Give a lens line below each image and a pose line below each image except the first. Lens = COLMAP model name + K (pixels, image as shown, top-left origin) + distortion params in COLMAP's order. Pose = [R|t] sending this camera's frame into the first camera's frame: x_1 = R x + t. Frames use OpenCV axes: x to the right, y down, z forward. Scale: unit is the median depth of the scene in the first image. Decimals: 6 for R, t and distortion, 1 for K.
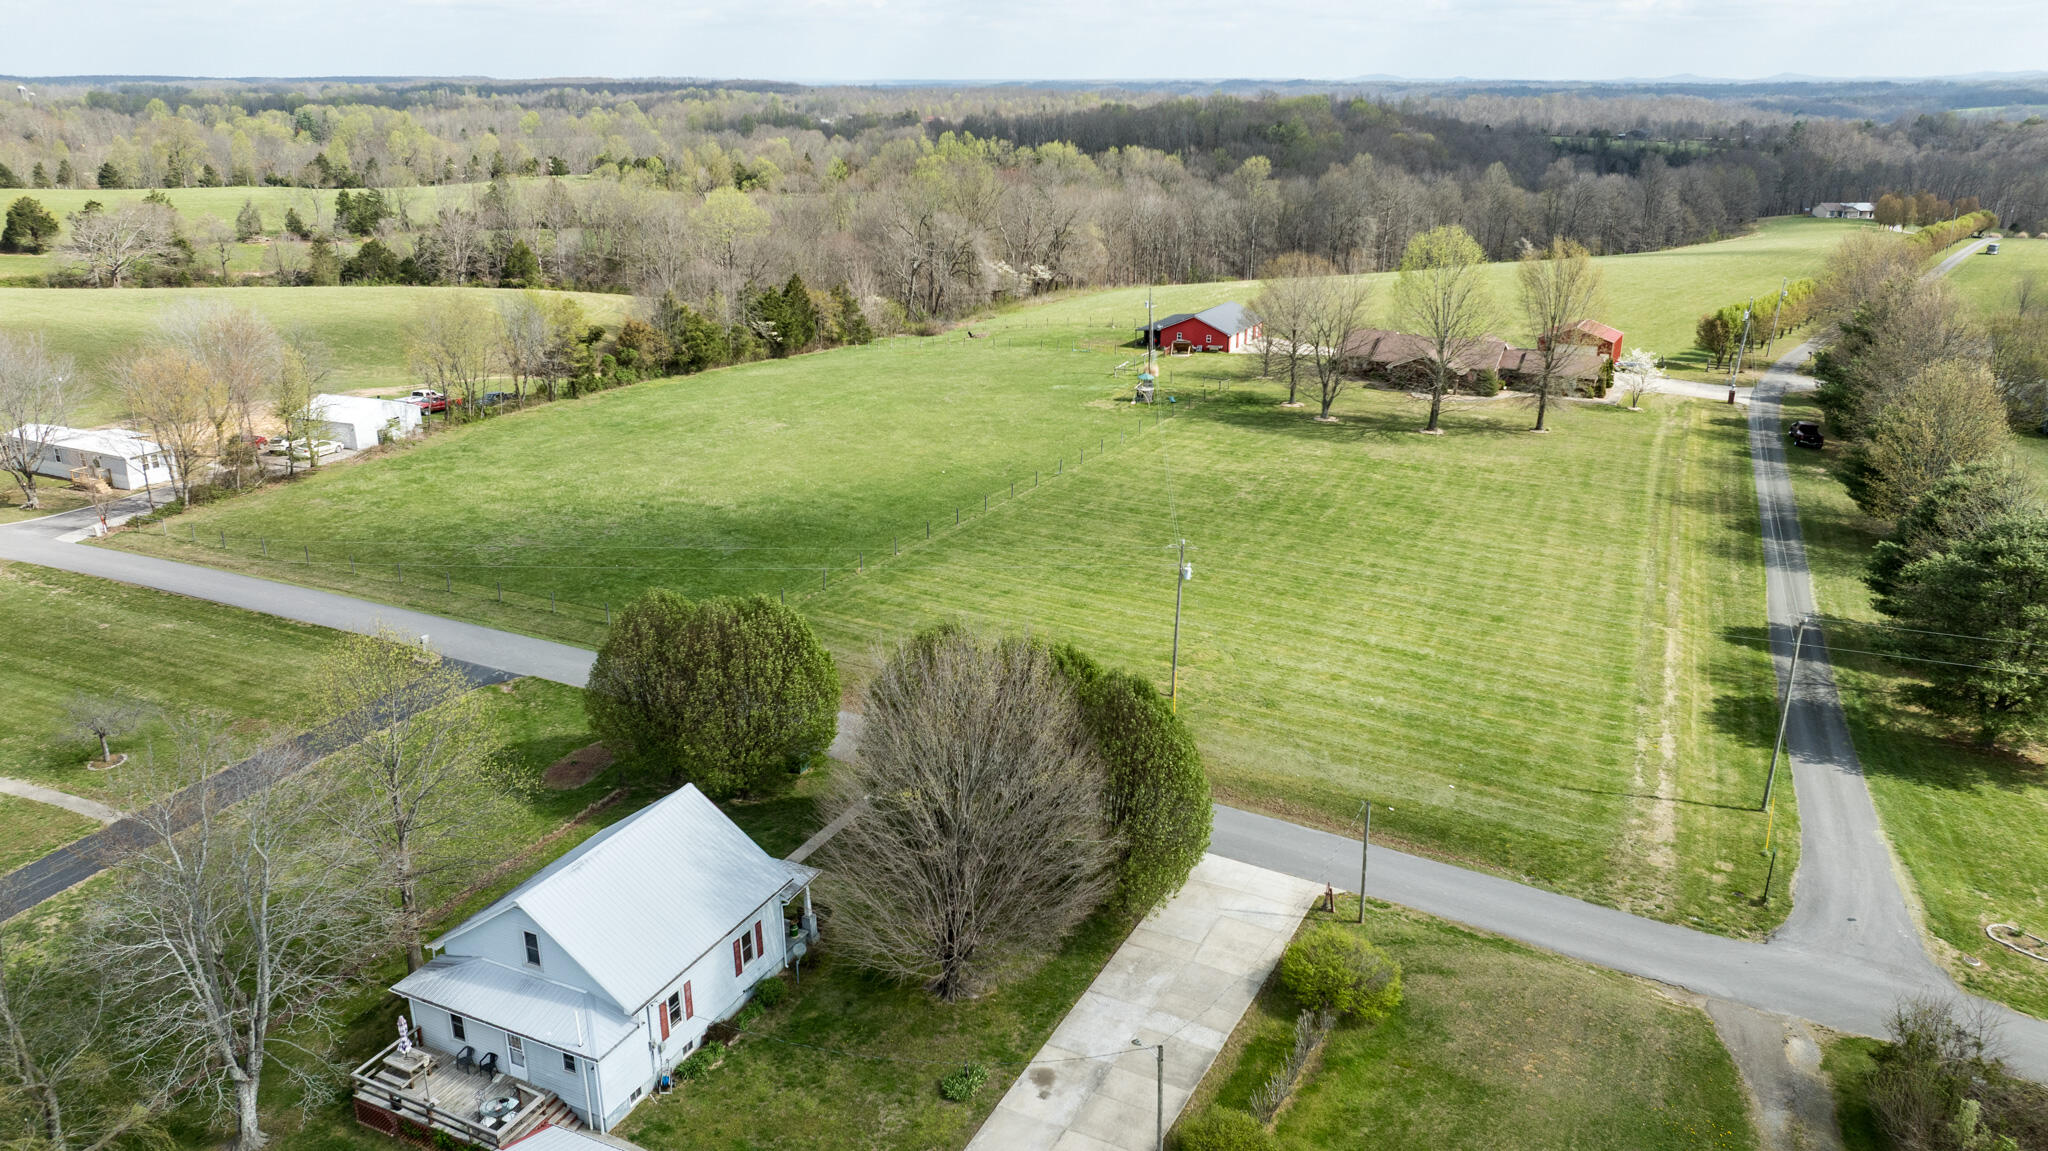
lens RADIAL K [[1443.7, 0, 1026.9], [0, 1443.7, 579.3], [0, 0, 1]] dist [-0.047494, 0.055354]
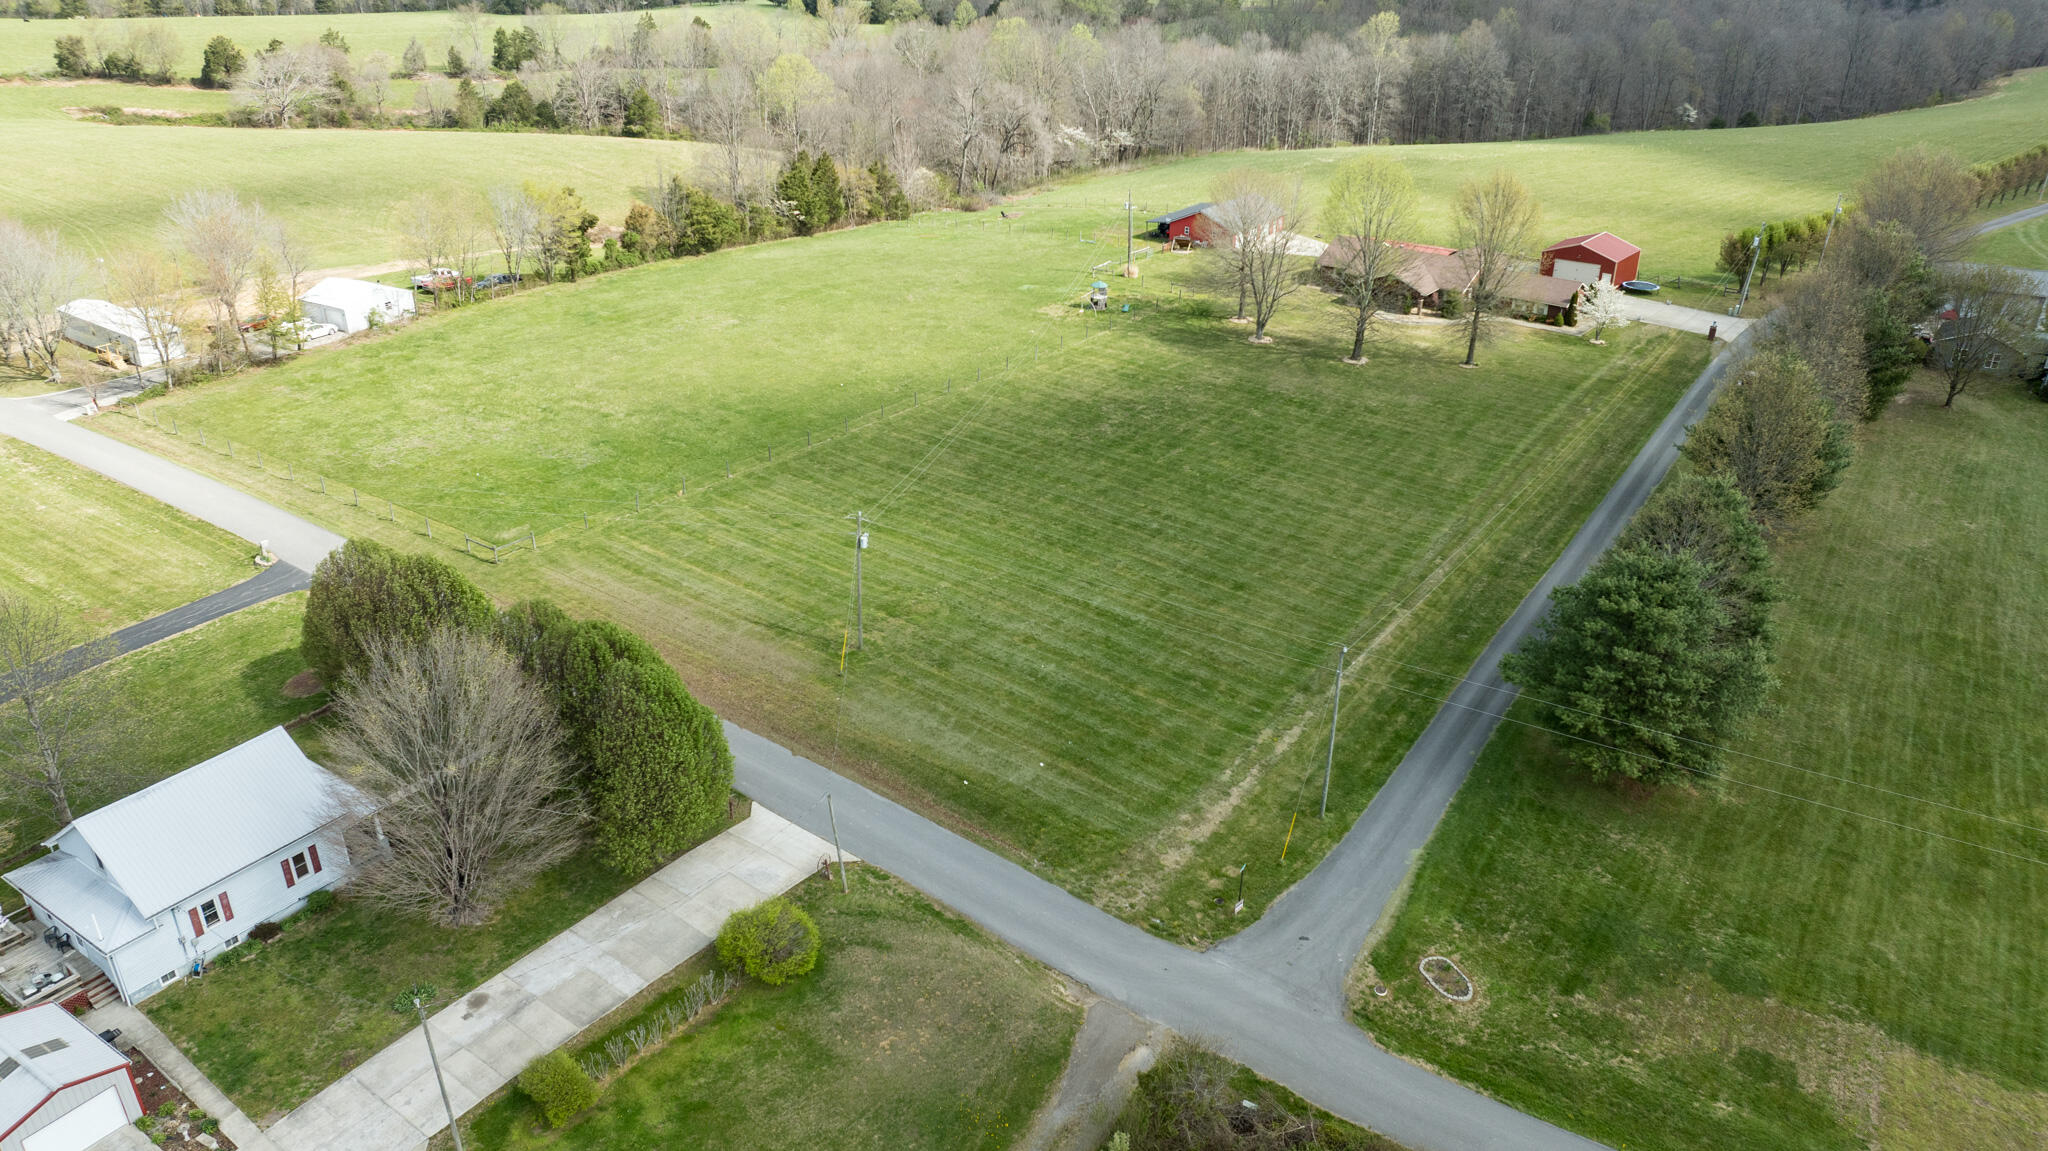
lens RADIAL K [[1443.7, 0, 1025.3], [0, 1443.7, 571.1], [0, 0, 1]] dist [-0.047494, 0.055354]
pose [[0.985562, 0.075109, -0.151746, 0.320636], [-0.056703, 0.990887, 0.122182, -0.098365], [0.159540, -0.111814, 0.980839, -0.043226]]
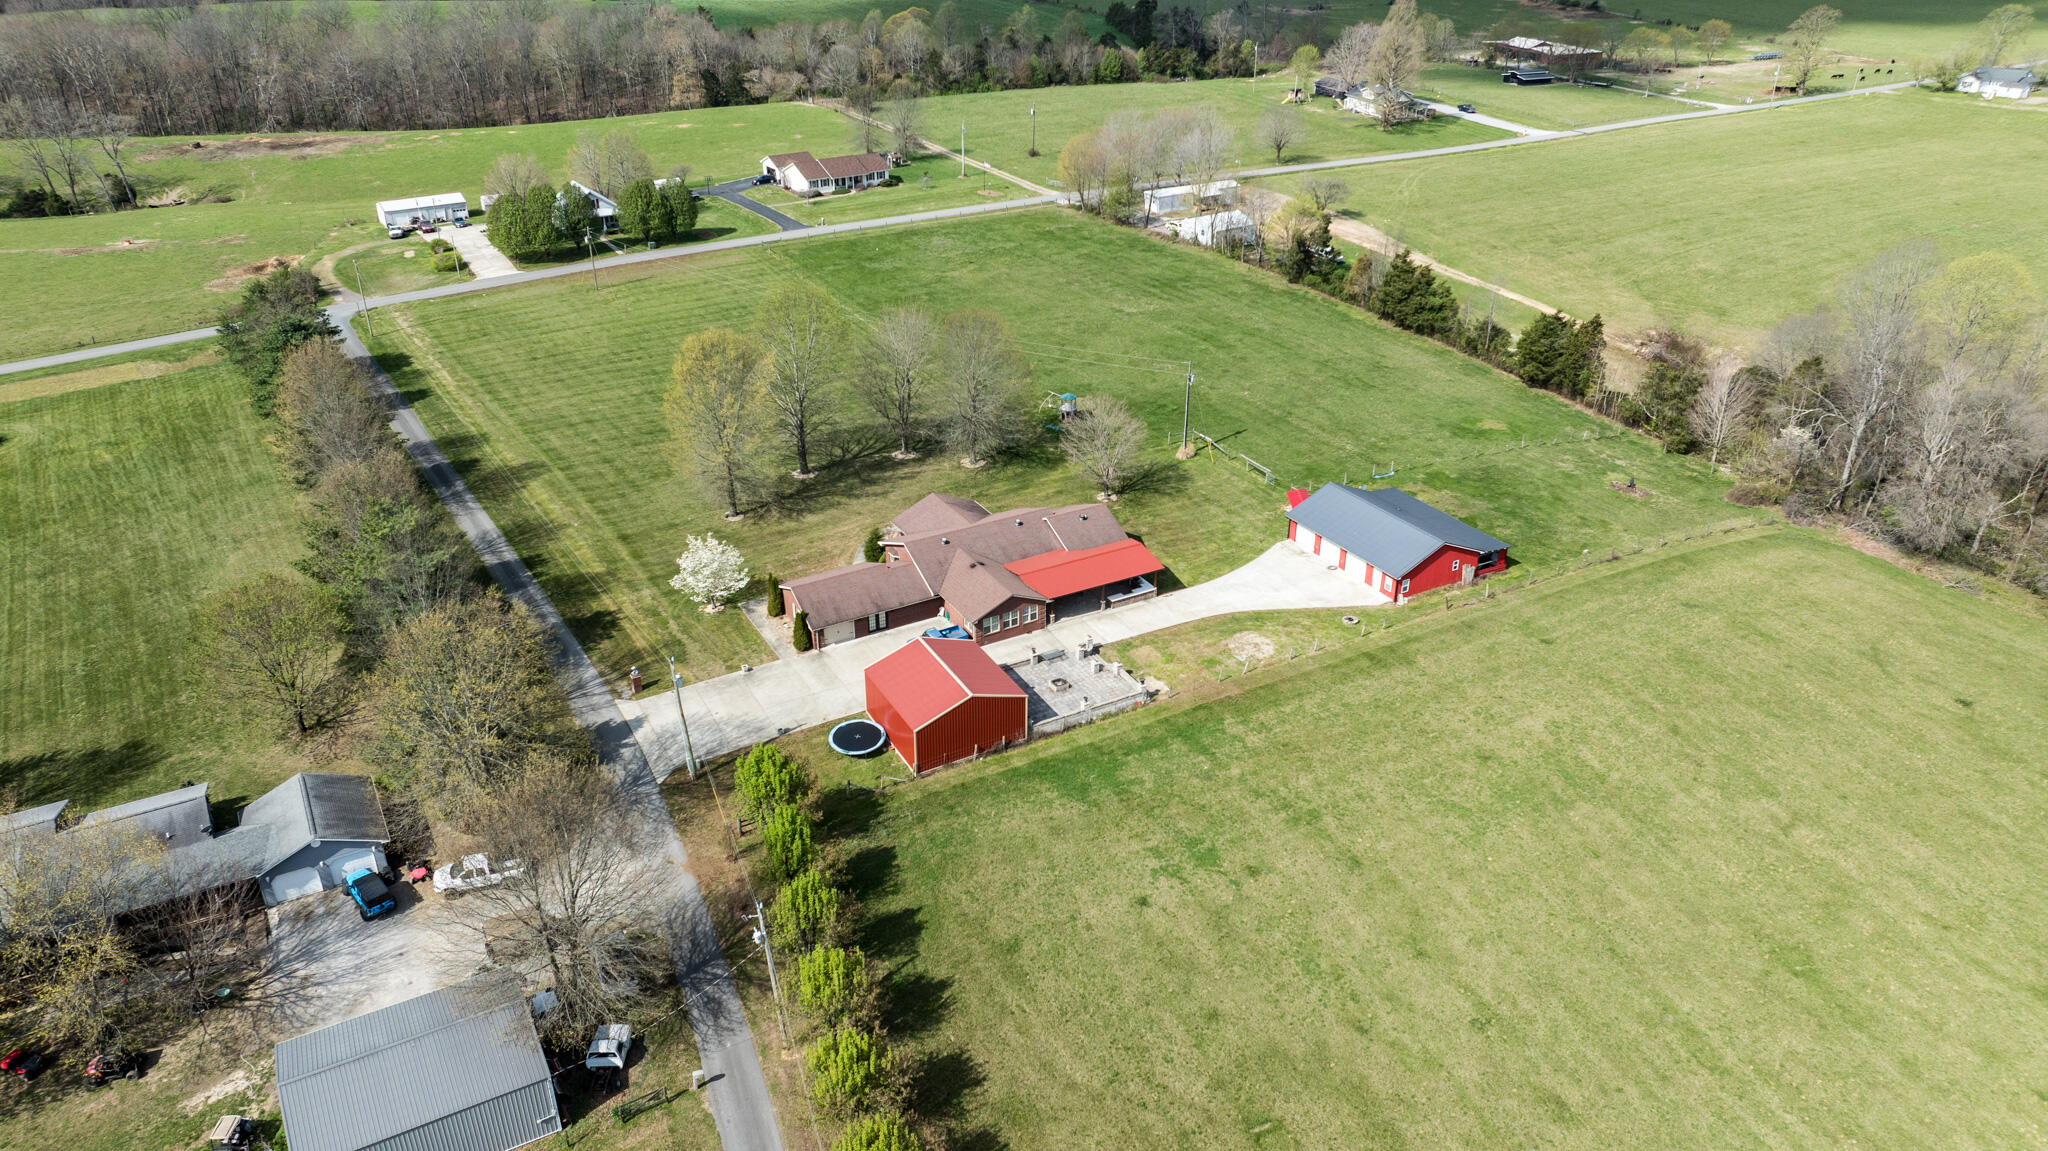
lens RADIAL K [[1443.7, 0, 1030.7], [0, 1443.7, 579.5], [0, 0, 1]] dist [-0.047494, 0.055354]
pose [[-0.546019, 0.388215, -0.742396, 1.432901], [-0.276075, 0.753279, 0.596954, -1.022131], [0.790978, 0.530905, -0.304128, 2.164155]]
